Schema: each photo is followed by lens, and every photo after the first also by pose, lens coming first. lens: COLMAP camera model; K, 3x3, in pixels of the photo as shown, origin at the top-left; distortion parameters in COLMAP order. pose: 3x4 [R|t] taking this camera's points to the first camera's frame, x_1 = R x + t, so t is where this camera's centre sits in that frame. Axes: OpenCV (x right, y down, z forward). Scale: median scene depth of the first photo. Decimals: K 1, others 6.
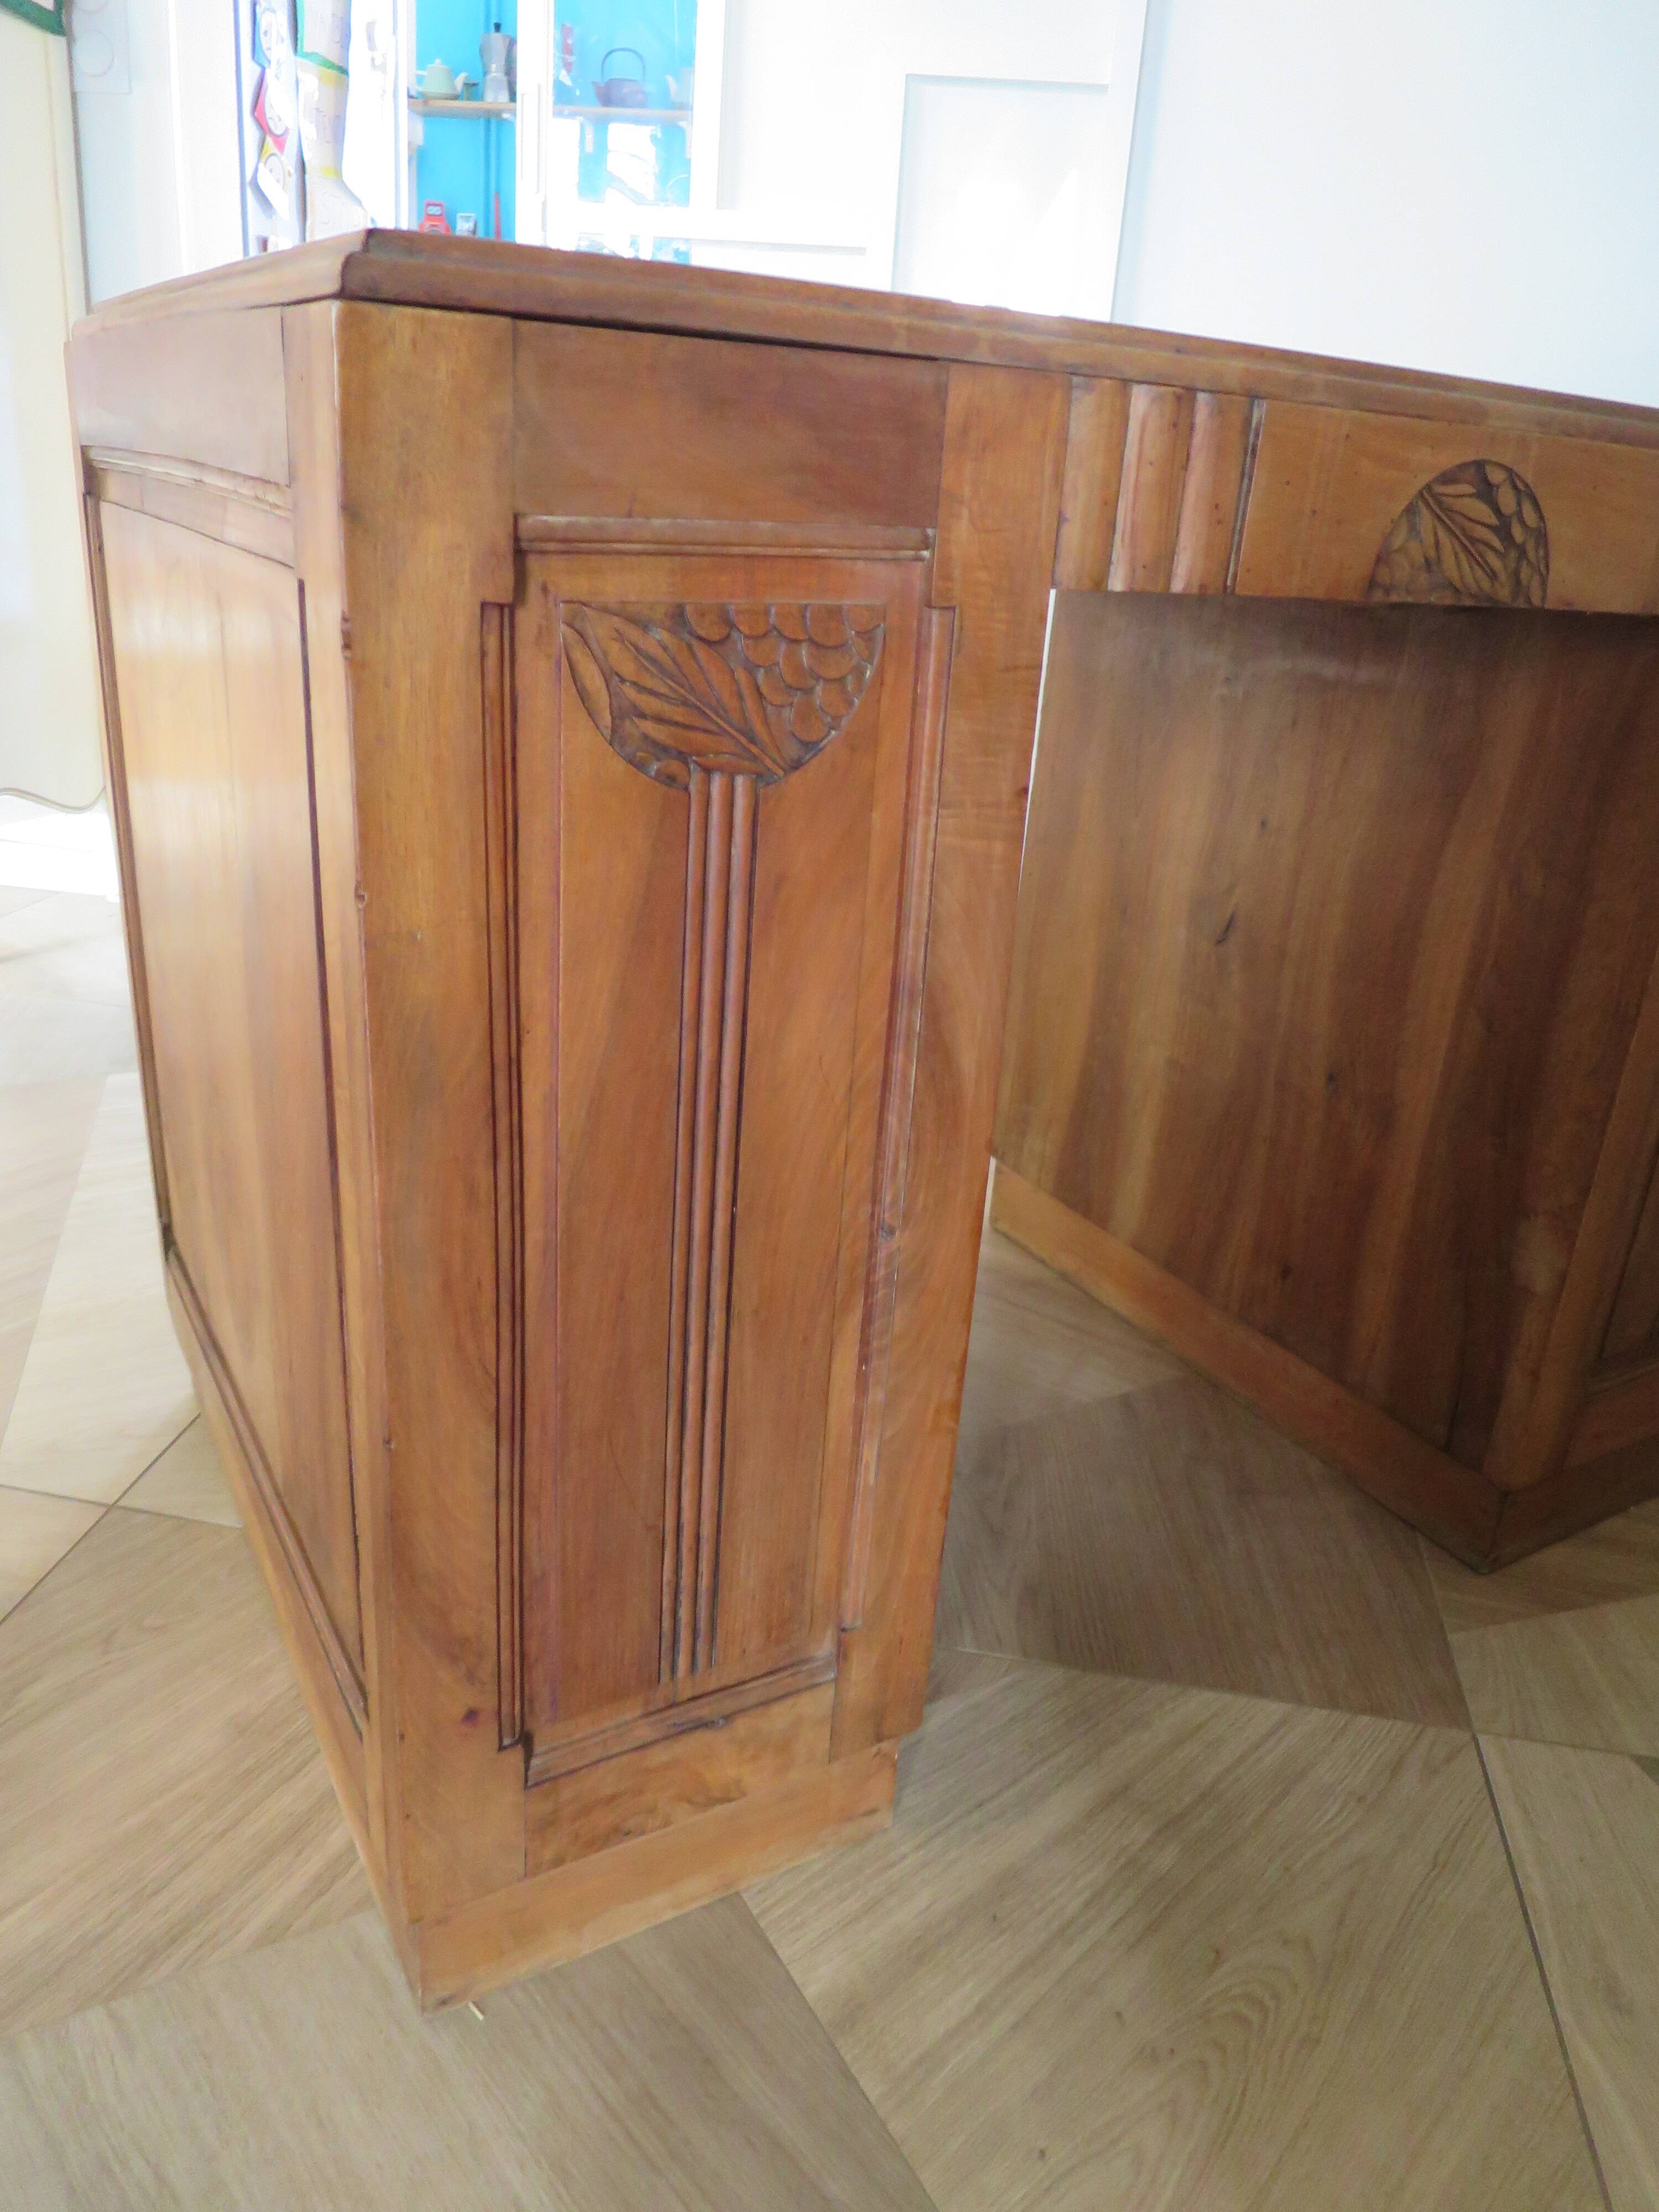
lens RADIAL K [[1593.3, 0, 836.5], [0, 1593.3, 1101.9], [0, 0, 1]] dist [-0.045197, 0.011815]
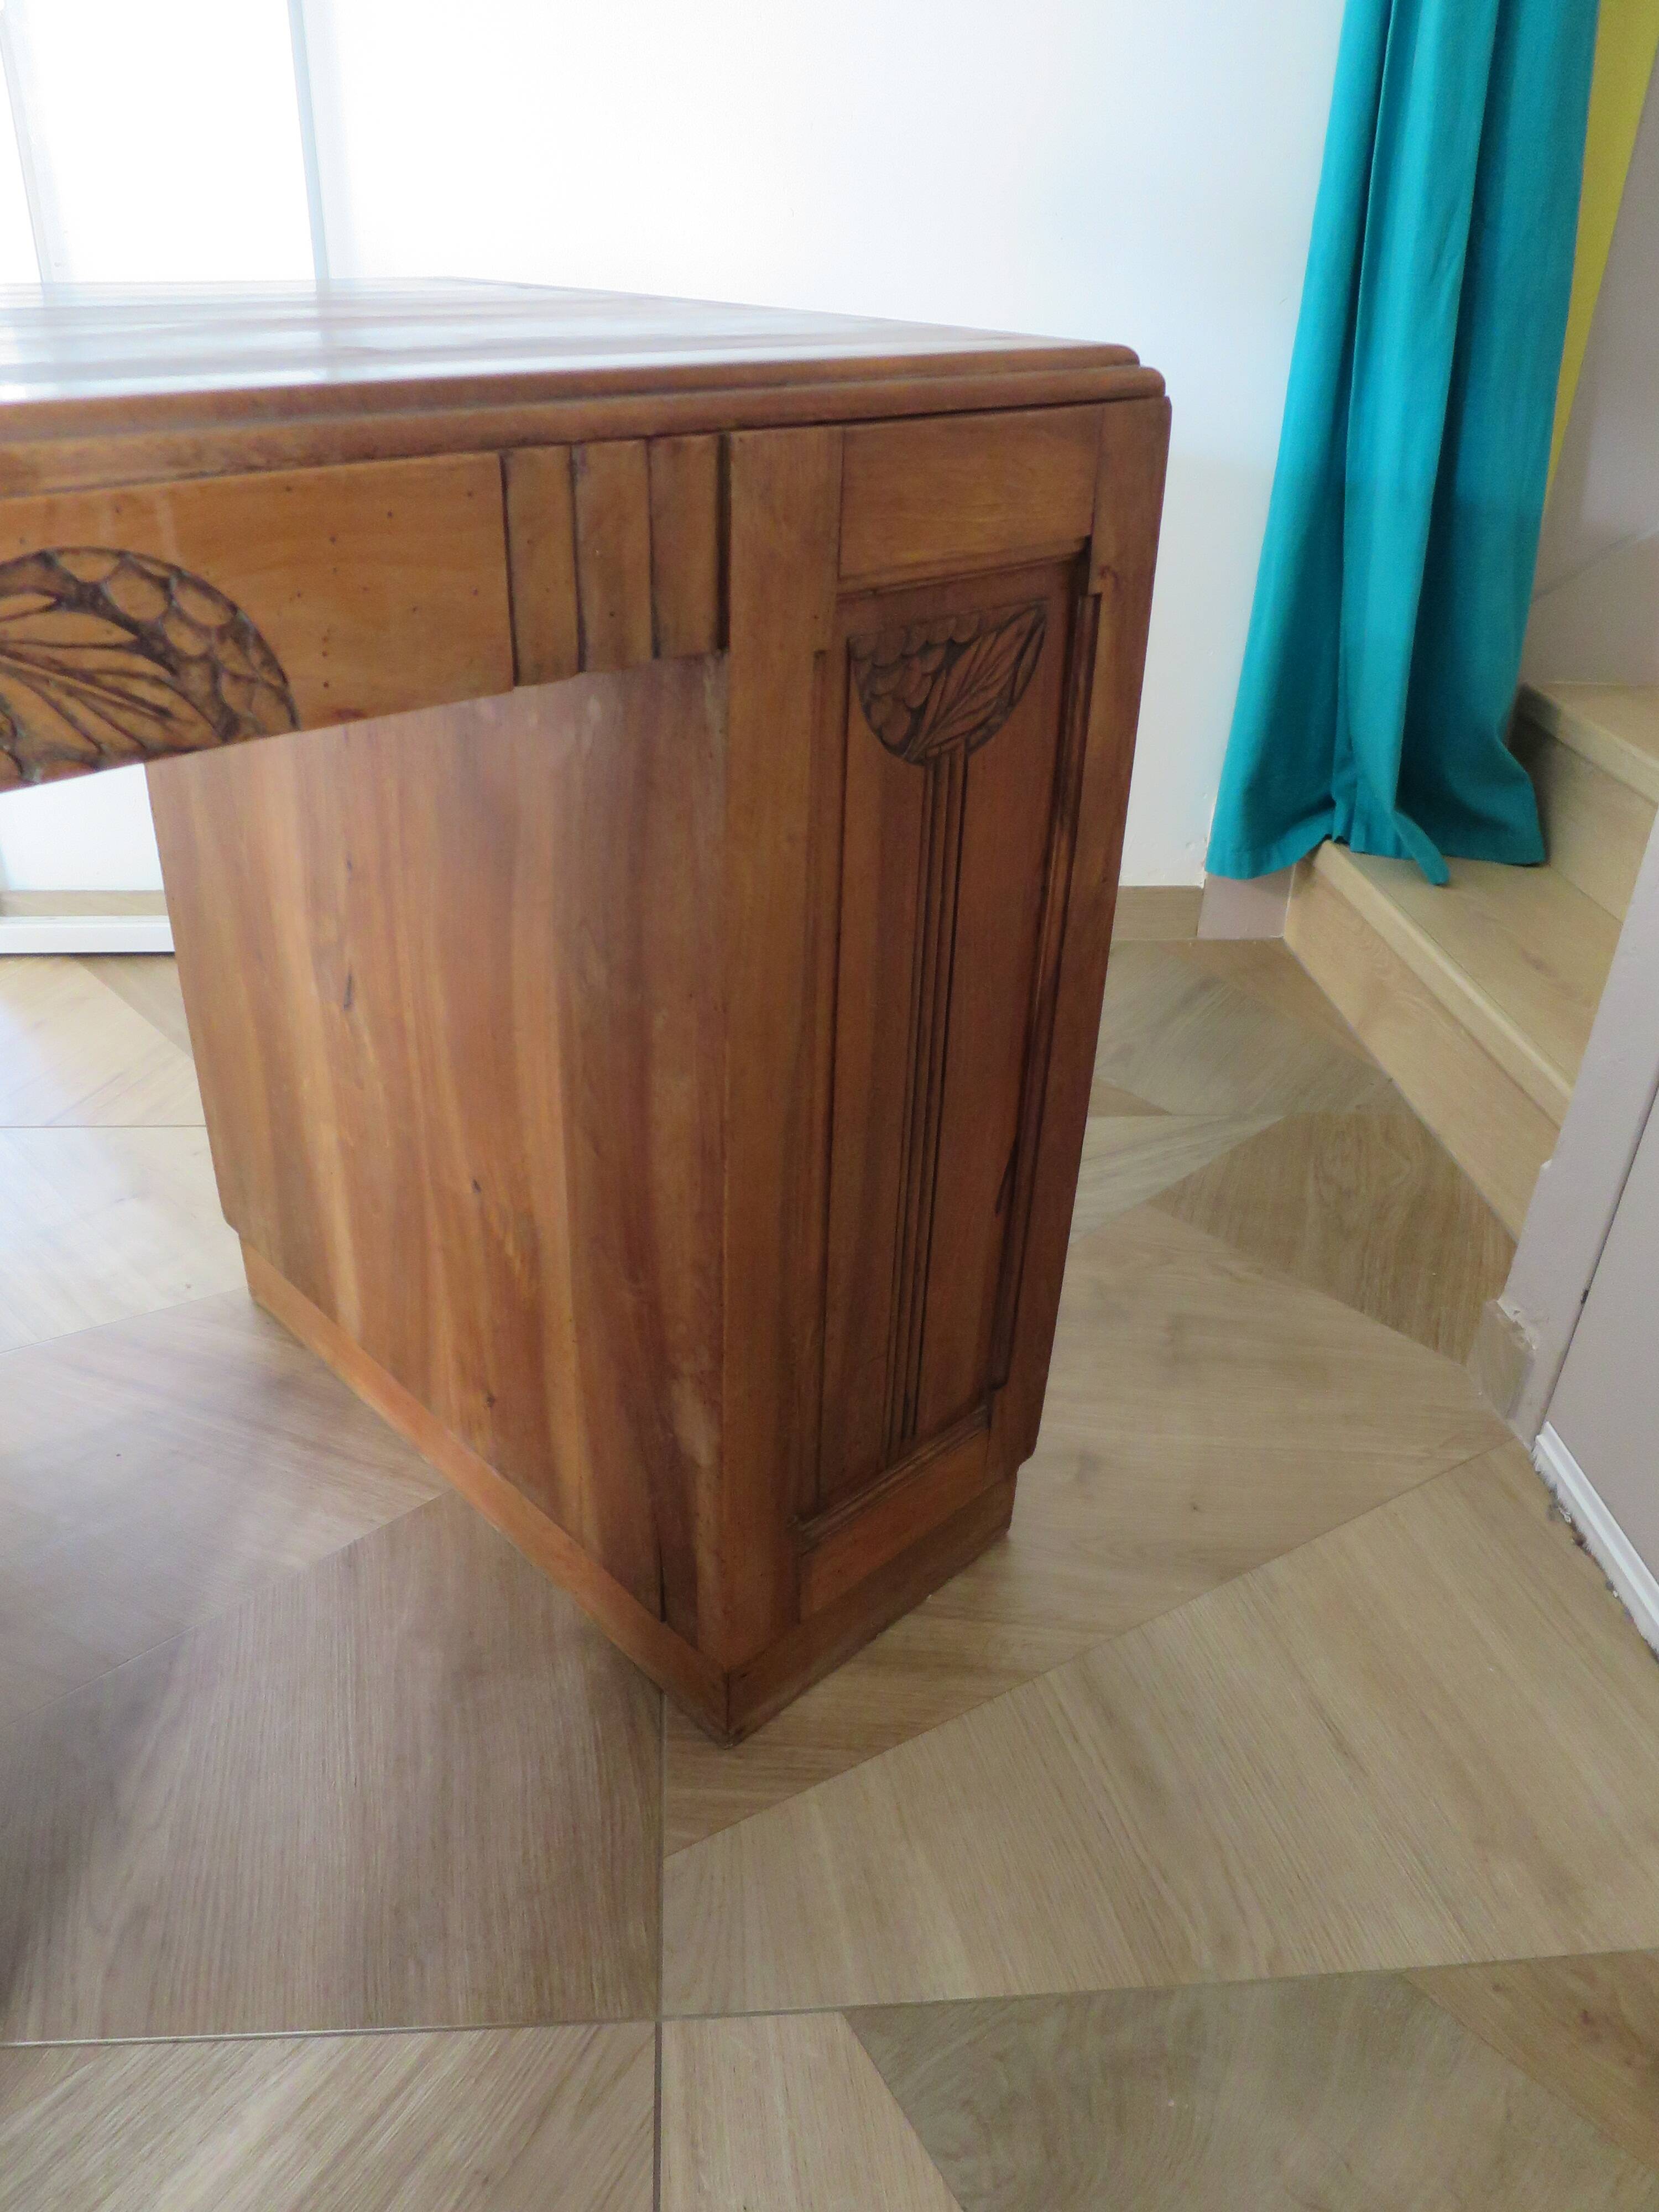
lens RADIAL K [[1593.3, 0, 829.2], [0, 1593.3, 1097.8], [0, 0, 1]] dist [-0.045197, 0.011815]
pose [[0.972544, -0.149265, 0.178545, 0.548643], [0.121045, 0.979714, 0.159712, -0.256502], [-0.198762, -0.133715, 0.970883, 0.322902]]
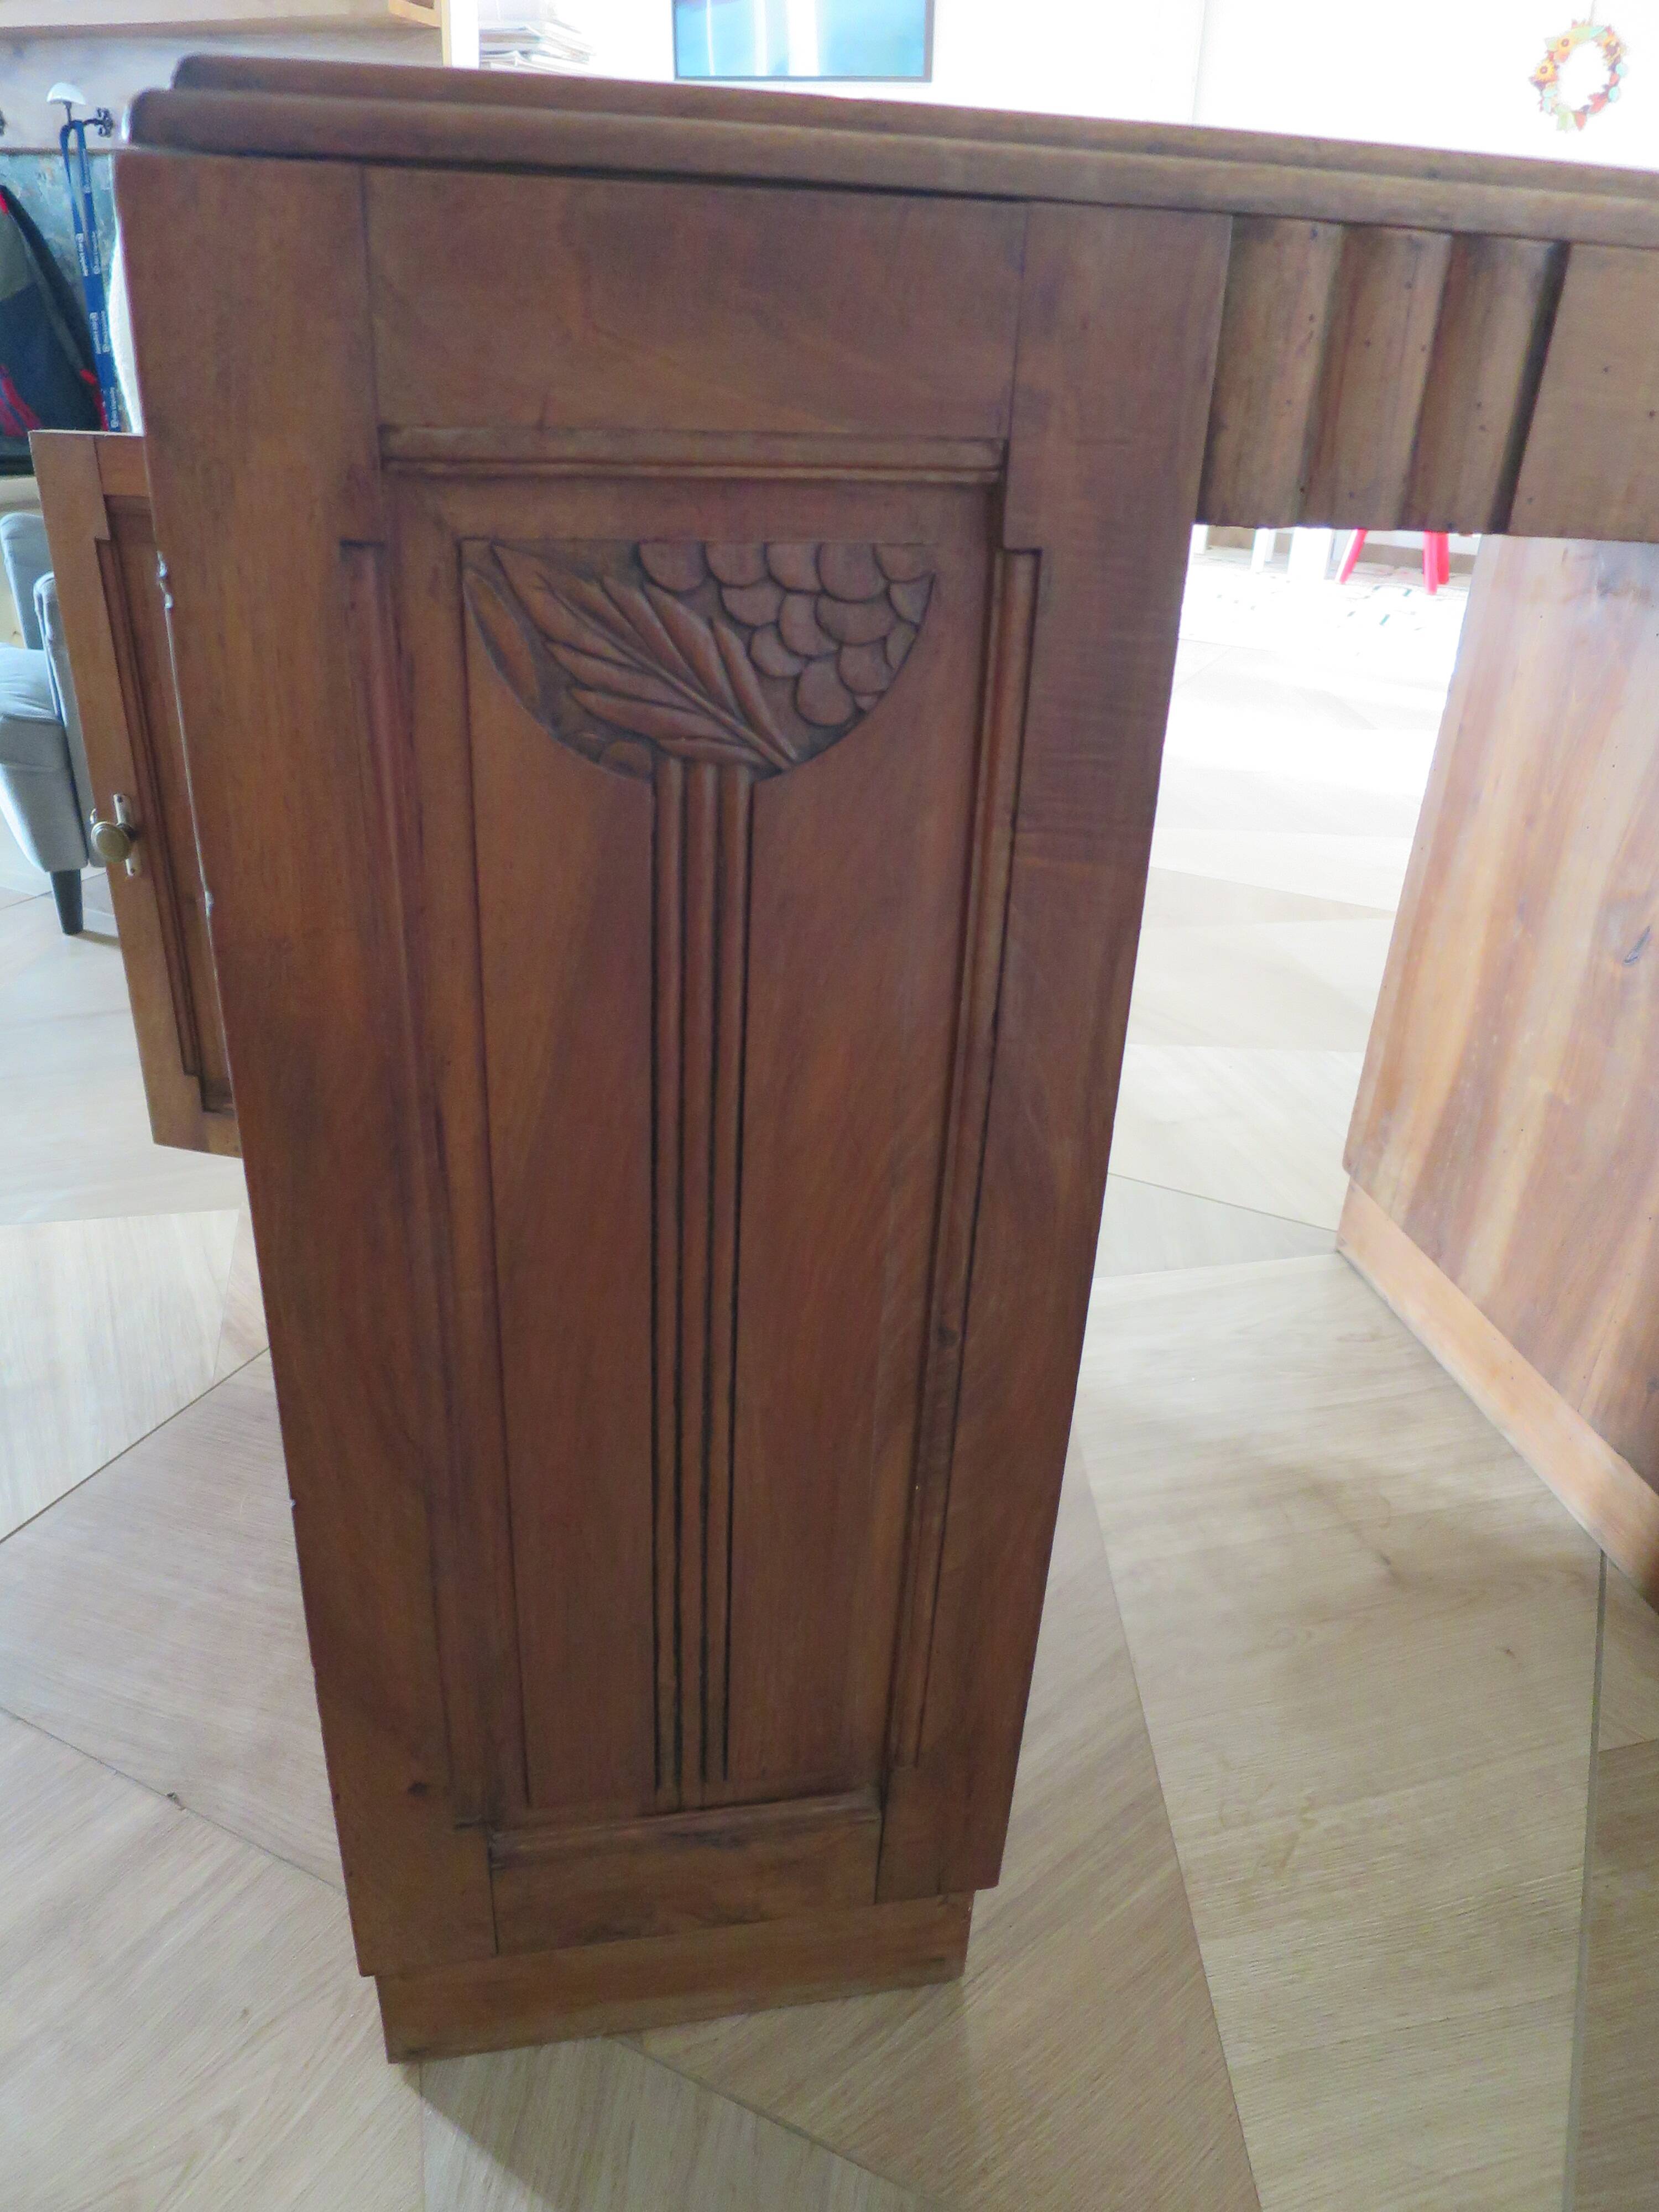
lens RADIAL K [[1593.3, 0, 839.3], [0, 1593.3, 1096.9], [0, 0, 1]] dist [-0.045197, 0.011815]
pose [[0.944698, 0.127858, -0.301989, 0.195382], [-0.108839, 0.990910, 0.079062, -0.089429], [0.309353, -0.041822, 0.950027, 0.218305]]
